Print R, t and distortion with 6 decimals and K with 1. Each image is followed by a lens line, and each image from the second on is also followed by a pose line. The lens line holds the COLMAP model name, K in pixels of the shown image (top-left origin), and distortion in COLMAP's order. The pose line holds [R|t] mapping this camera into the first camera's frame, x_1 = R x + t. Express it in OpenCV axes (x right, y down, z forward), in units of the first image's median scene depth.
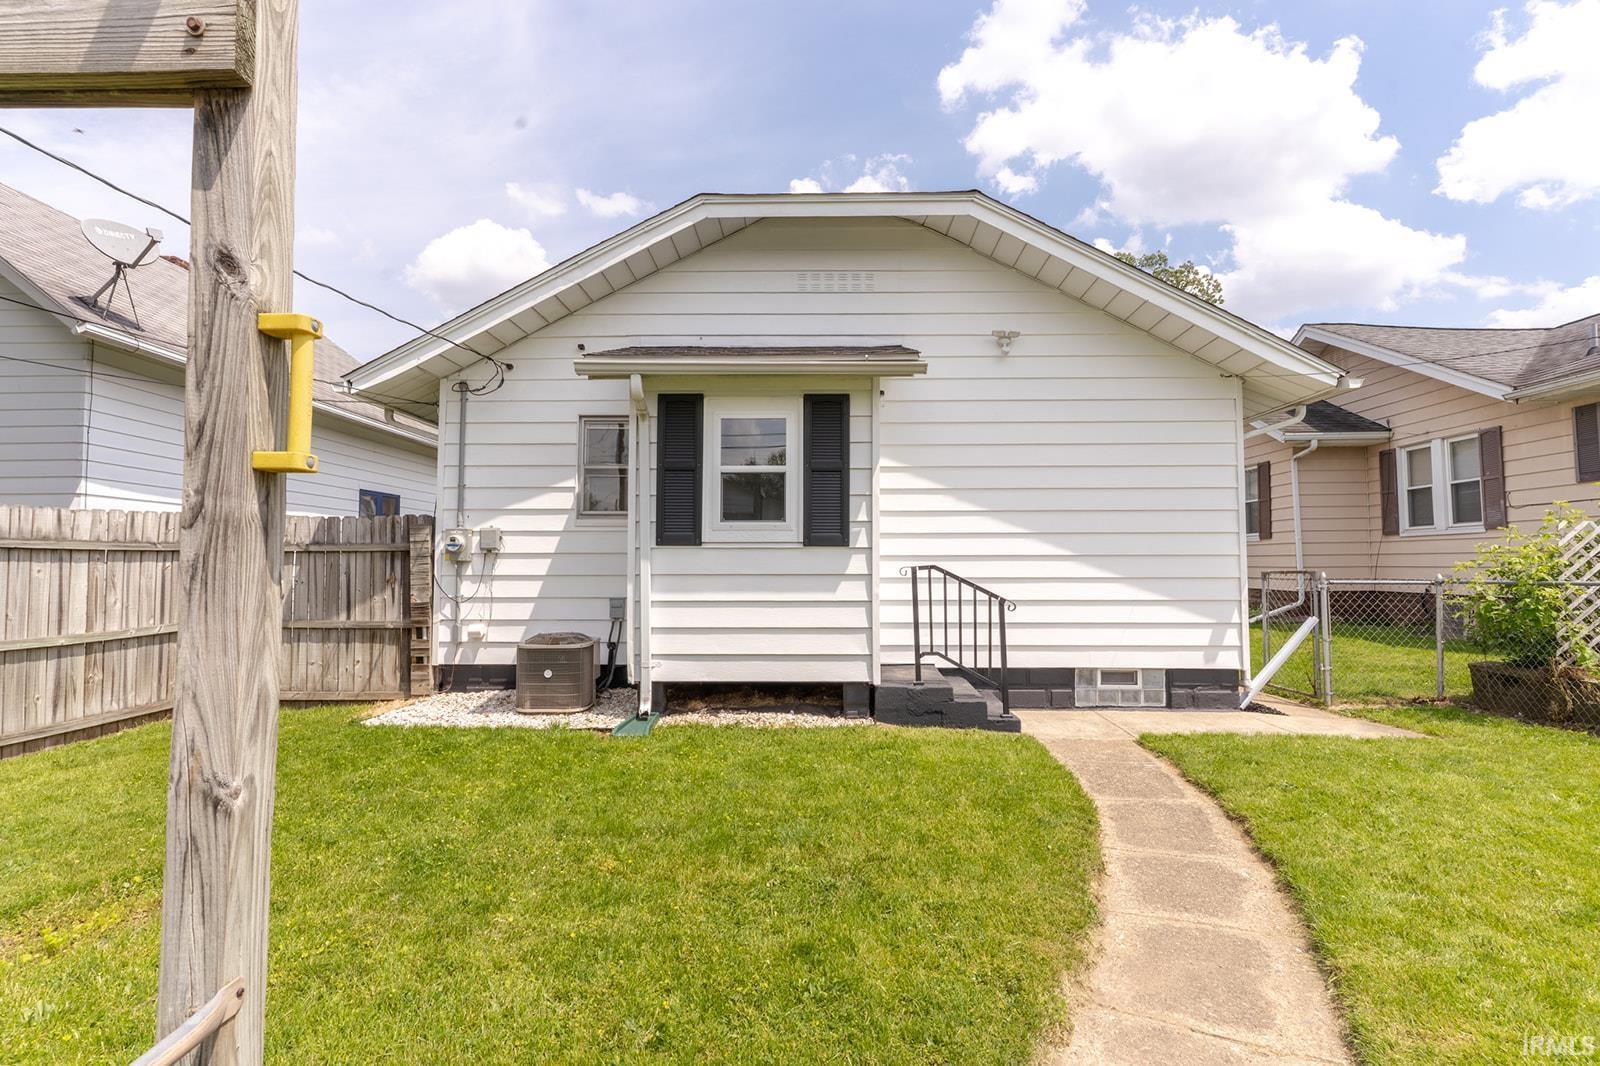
lens RADIAL K [[765.9, 0, 800.0], [0, 765.9, 533.0], [0, 0, 1]] dist [-0.001239, -0.000157]
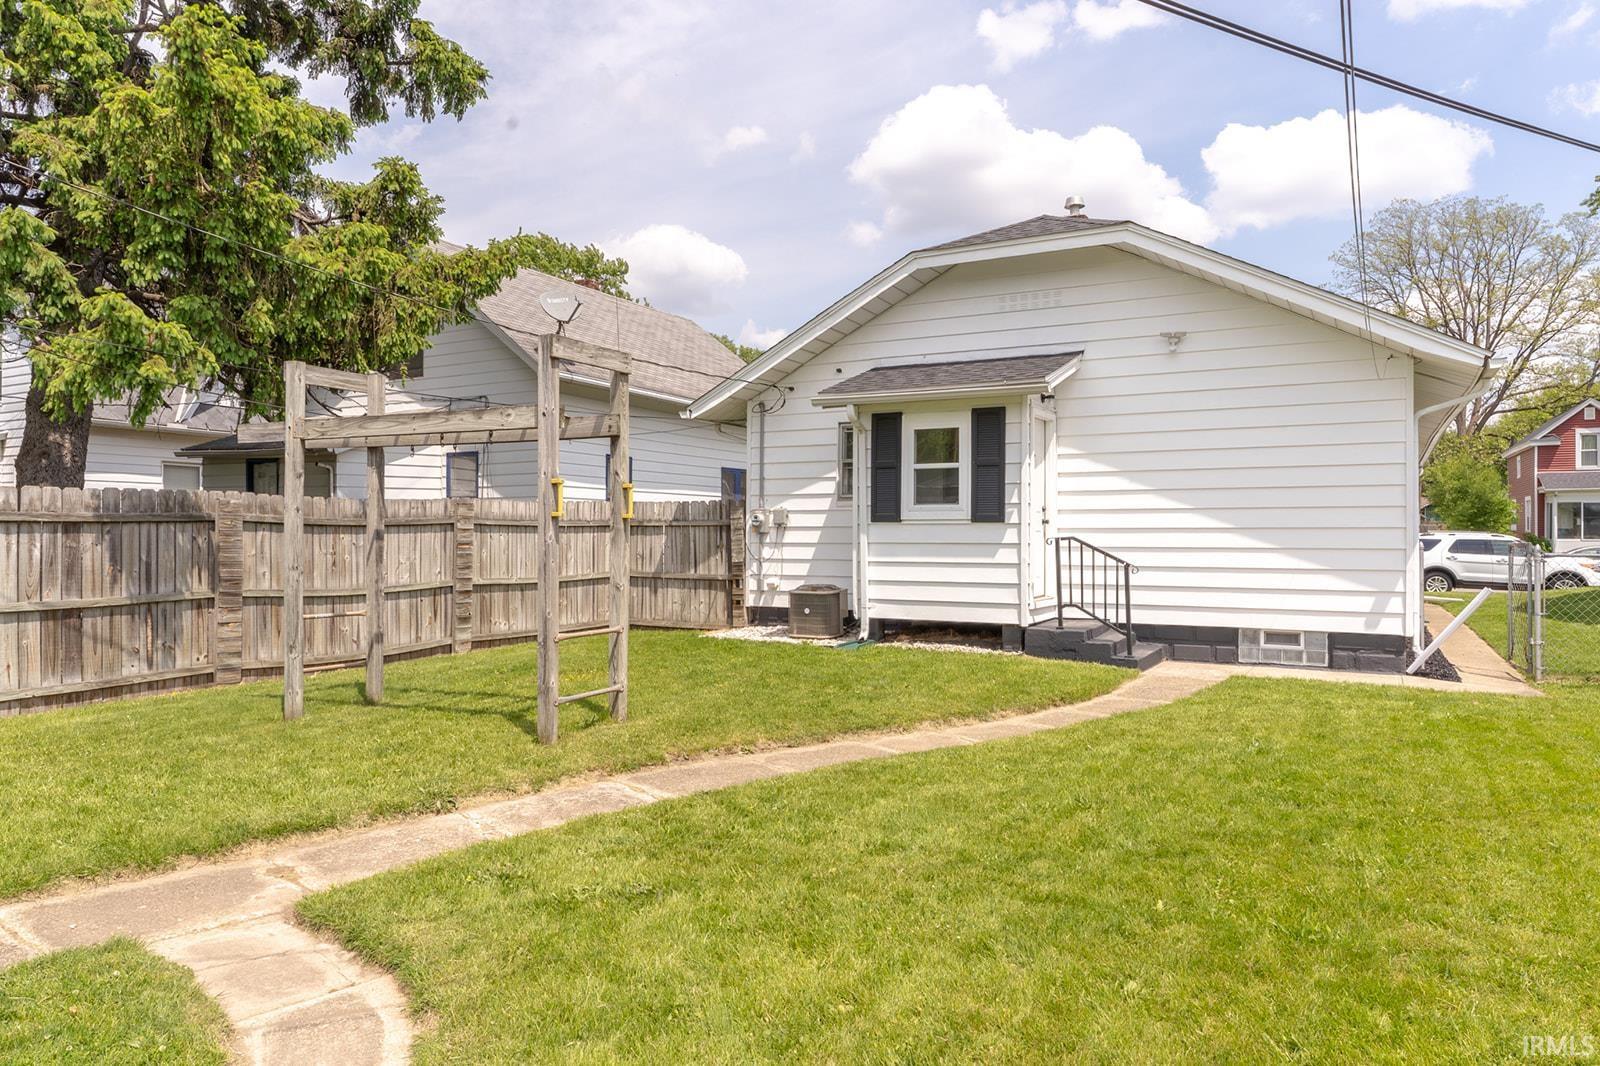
lens RADIAL K [[1038.4, 0, 800.0], [0, 1038.4, 533.0], [0, 0, 1]] dist [-0.033886, -0.000227]
pose [[0.885365, 0.001325, -0.464896, 0.497083], [0.018791, 0.999077, 0.038633, -0.034178], [0.464518, -0.042940, 0.884522, -0.638970]]
